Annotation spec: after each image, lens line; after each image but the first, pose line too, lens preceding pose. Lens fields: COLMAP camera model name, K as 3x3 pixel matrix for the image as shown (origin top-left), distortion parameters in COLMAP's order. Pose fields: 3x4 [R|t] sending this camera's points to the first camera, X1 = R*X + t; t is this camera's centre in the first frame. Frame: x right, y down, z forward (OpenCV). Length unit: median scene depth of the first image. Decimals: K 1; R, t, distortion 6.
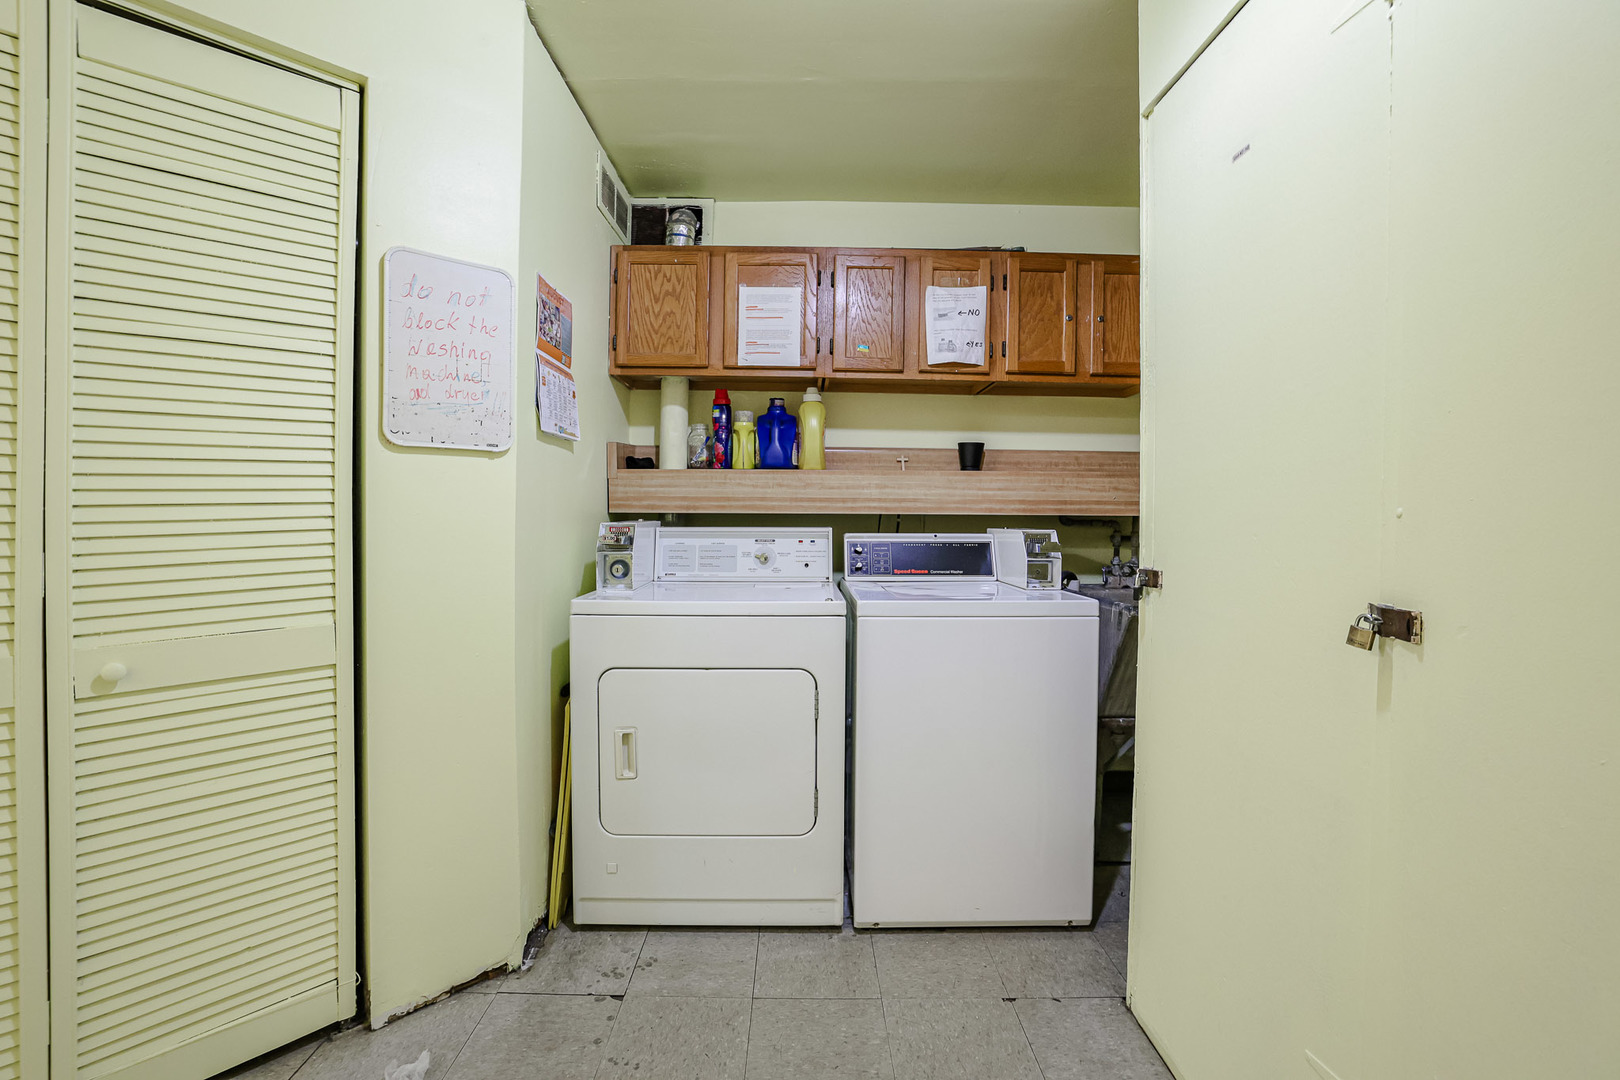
lens RADIAL K [[734.7, 0, 803.3], [0, 734.7, 515.2], [0, 0, 1]] dist [-0.057319, 0.020134]
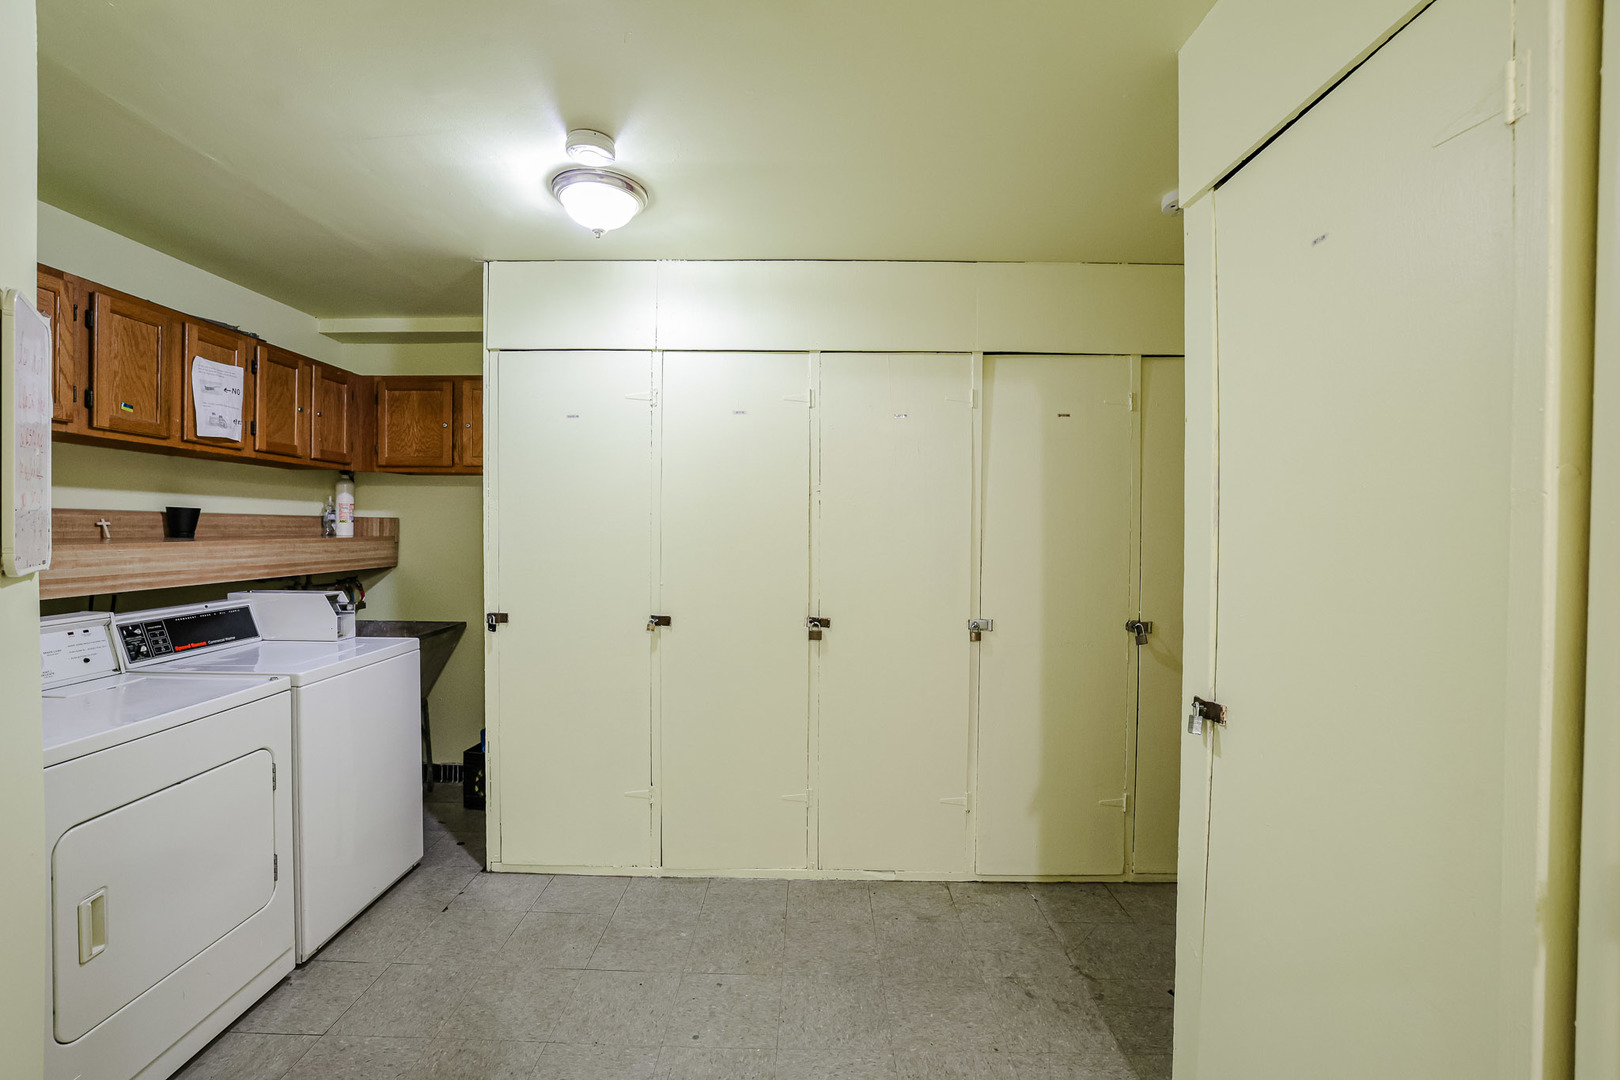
lens RADIAL K [[734.7, 0, 803.3], [0, 734.7, 515.2], [0, 0, 1]] dist [-0.057319, 0.020134]
pose [[0.005470, -0.001418, 0.999984, -0.797969], [-0.008568, 0.999962, 0.001465, -0.106165], [-0.999948, -0.008576, 0.005458, 0.166584]]
